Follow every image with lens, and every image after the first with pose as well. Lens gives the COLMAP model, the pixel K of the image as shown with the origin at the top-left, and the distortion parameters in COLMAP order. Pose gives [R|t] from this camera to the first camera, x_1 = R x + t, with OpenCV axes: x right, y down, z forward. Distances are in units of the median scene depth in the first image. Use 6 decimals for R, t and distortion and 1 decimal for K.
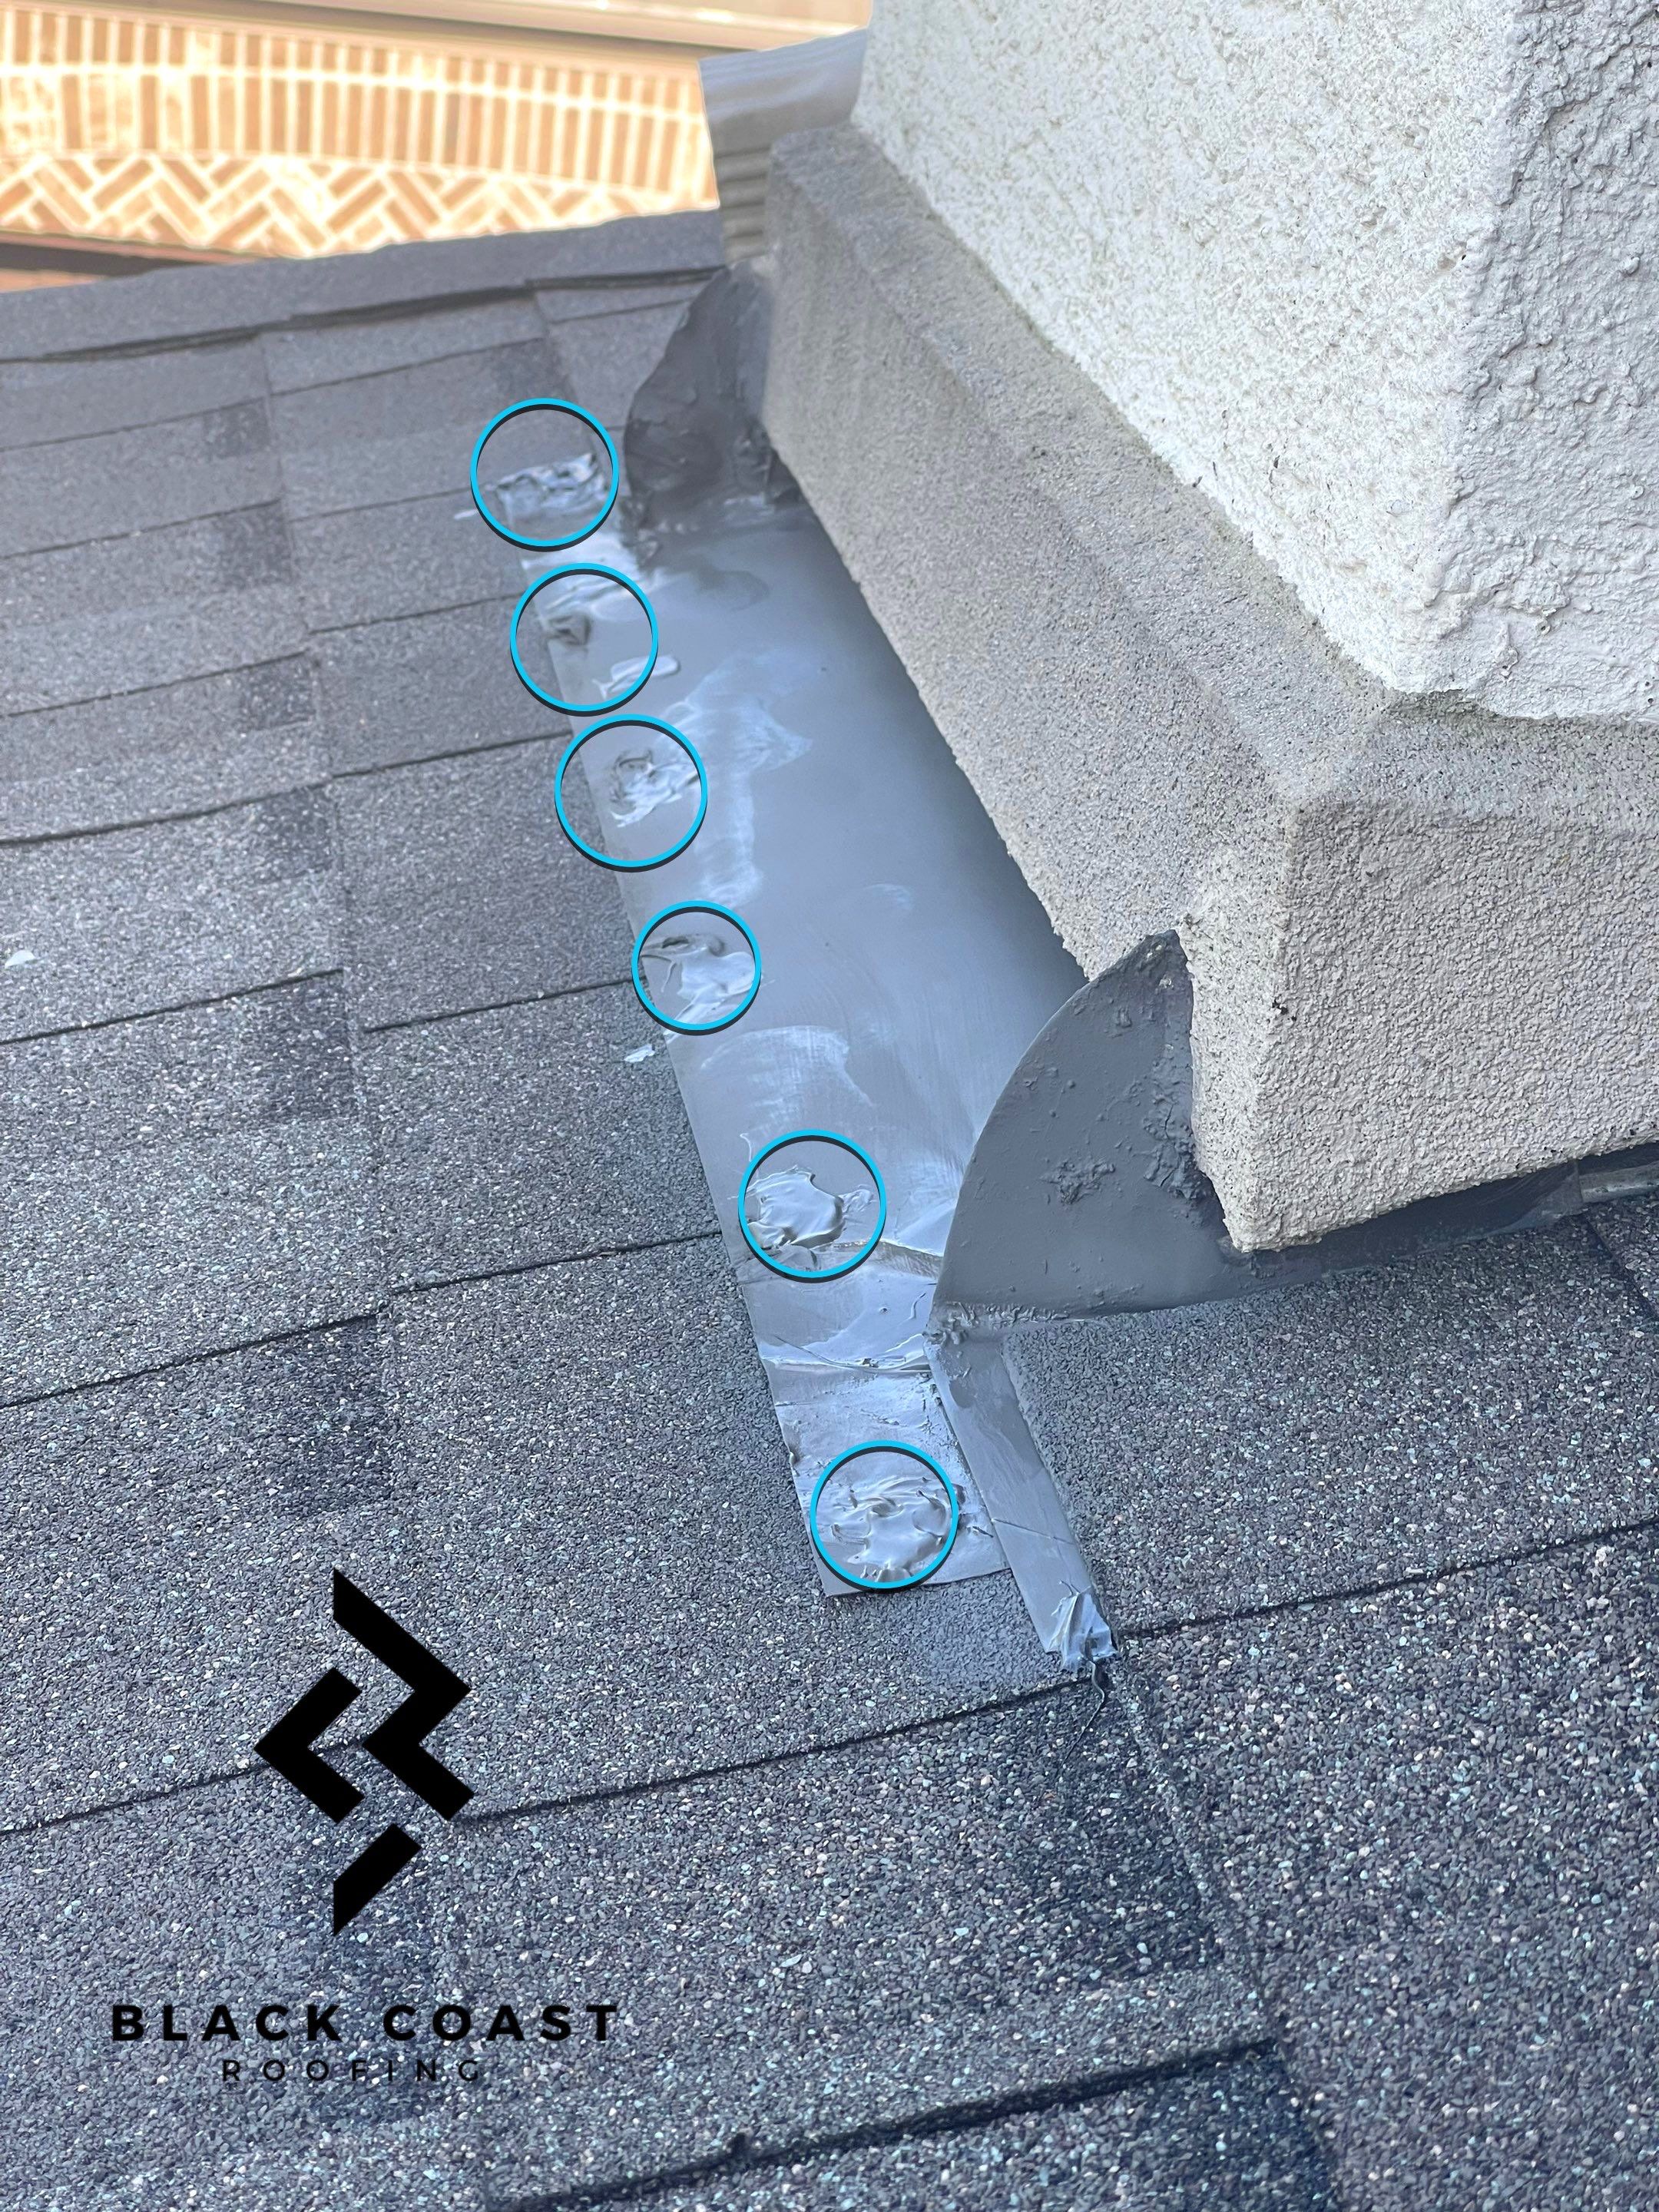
lens RADIAL K [[4126.8, 0, 829.5], [0, 4126.8, 1106.0], [0, 0, 1]] dist [0.199566, -0.155809]
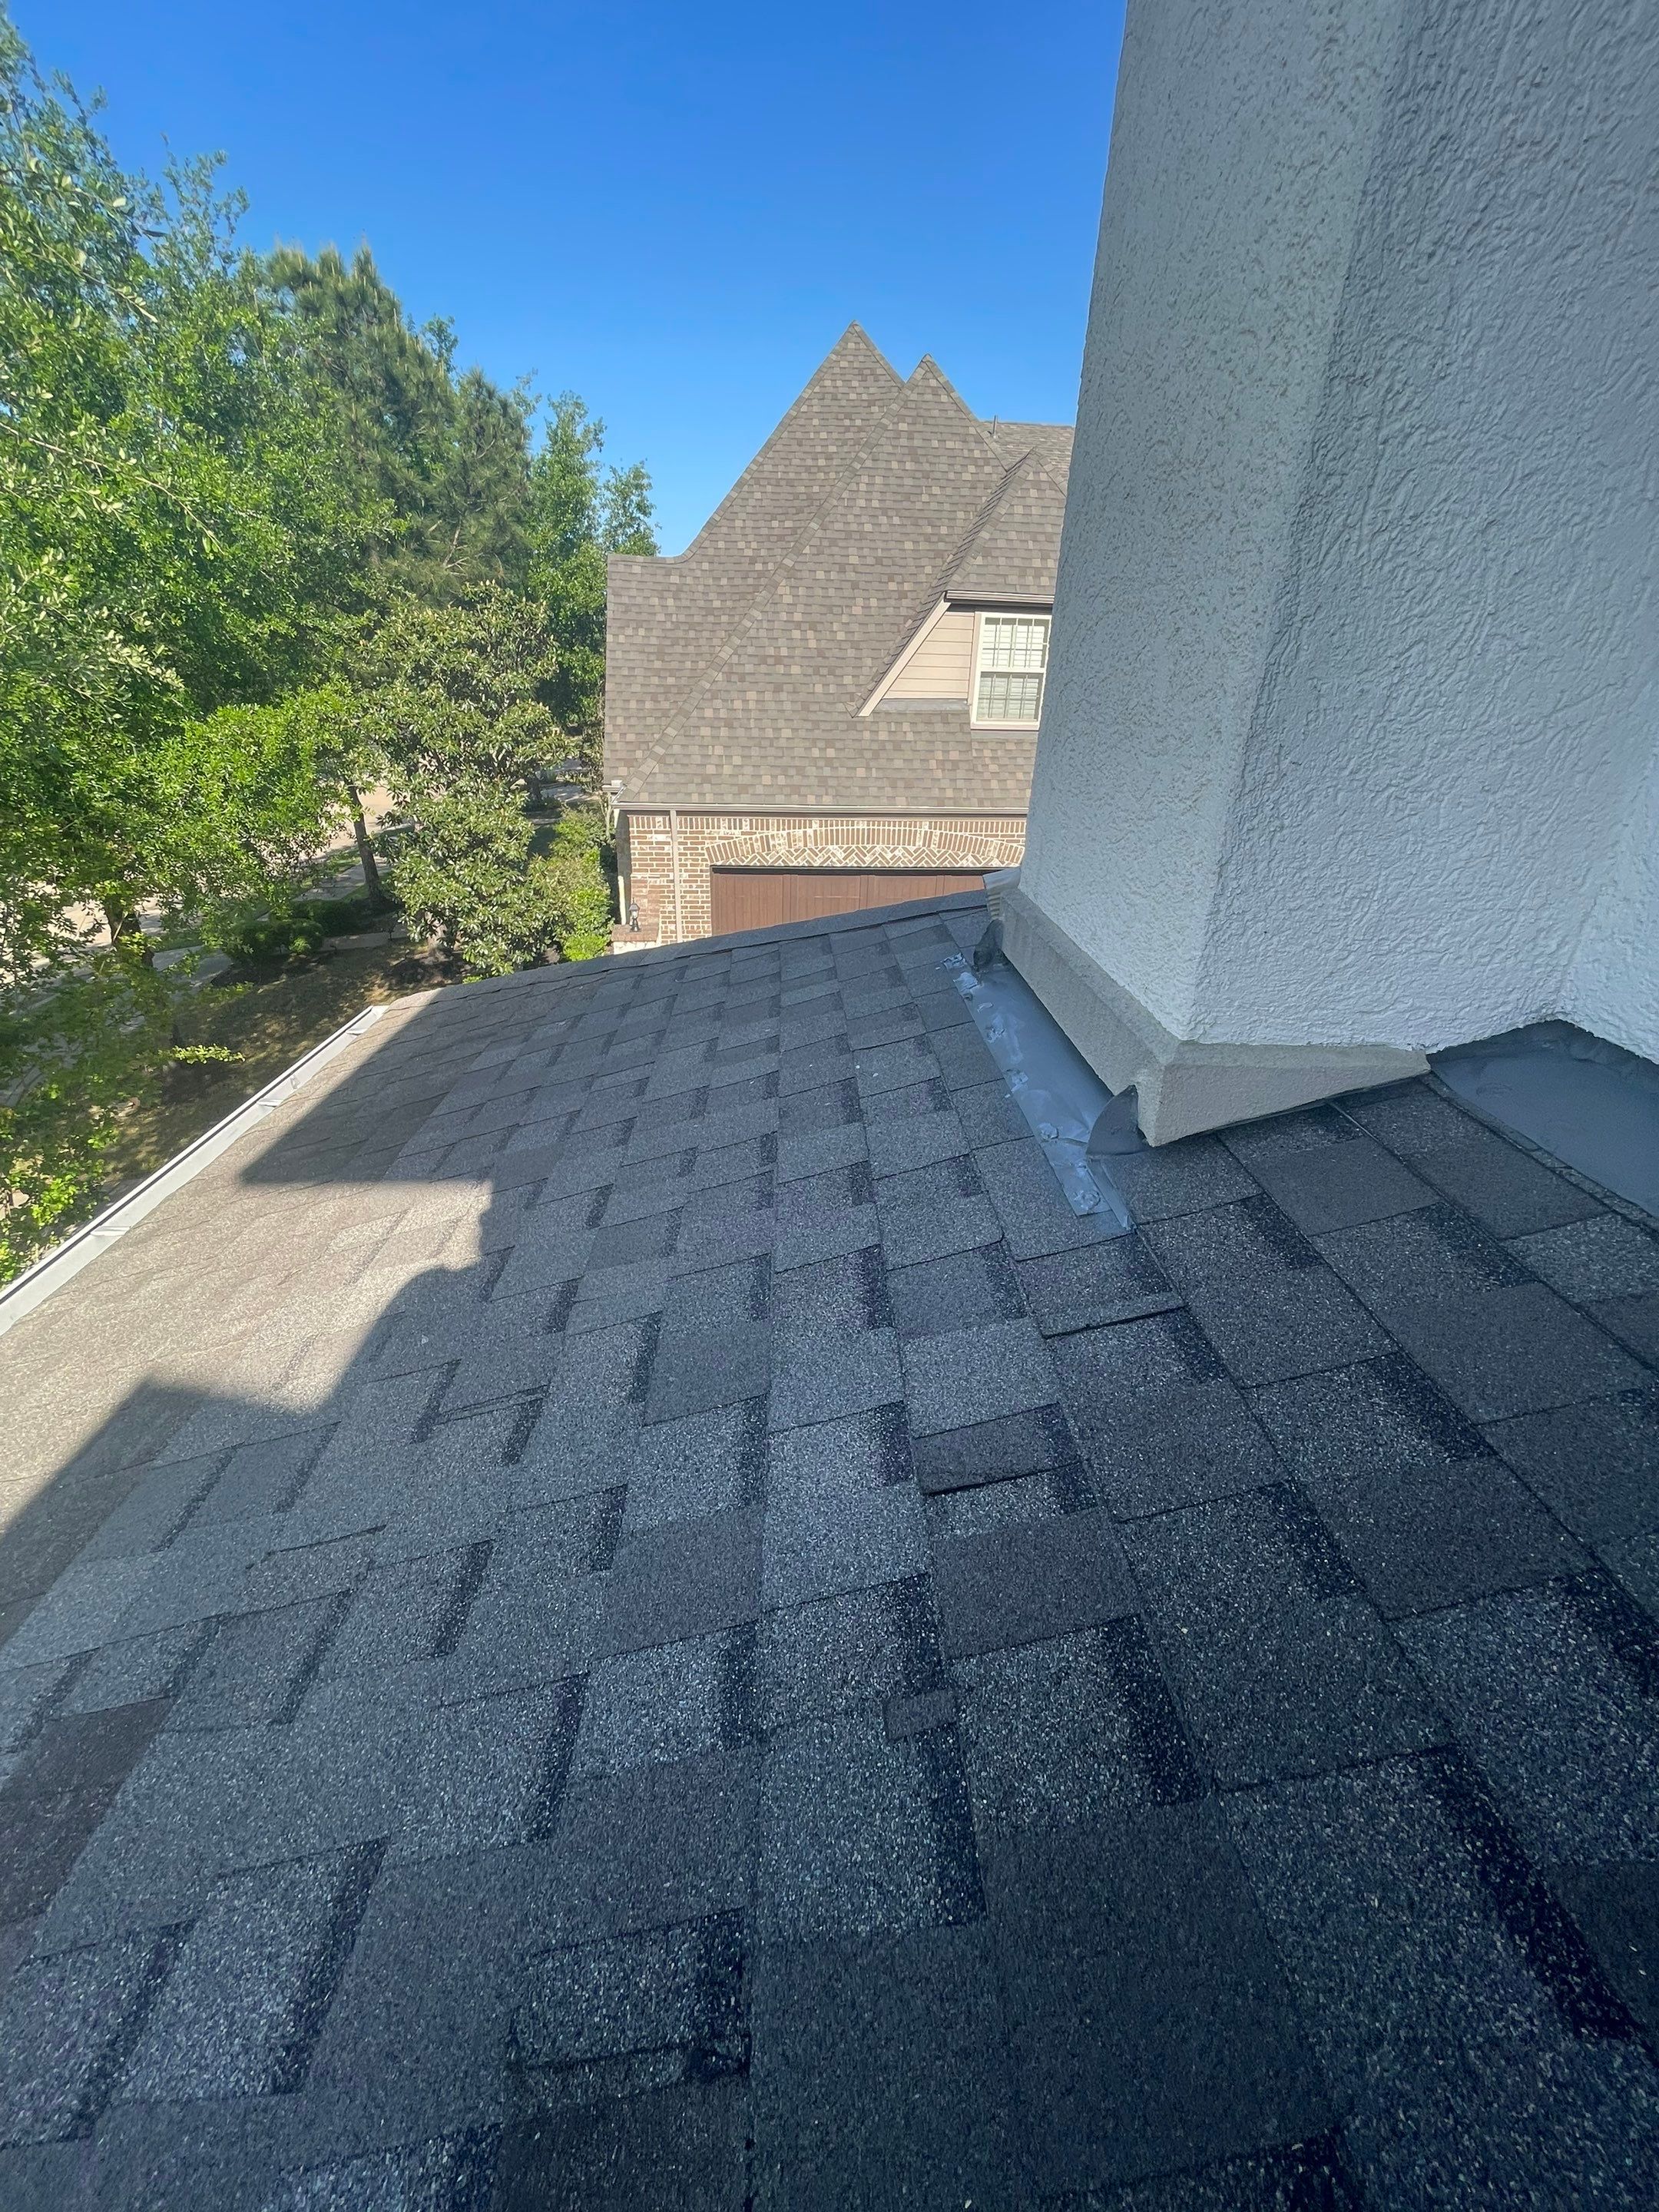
lens RADIAL K [[895.4, 0, 825.0], [0, 895.4, 1093.5], [0, 0, 1]] dist [-0.003734, -0.000090]
pose [[0.989364, -0.042498, -0.139116, -0.150416], [0.051193, 0.996913, 0.059535, -0.121290], [0.136156, -0.066024, 0.988485, -0.175579]]
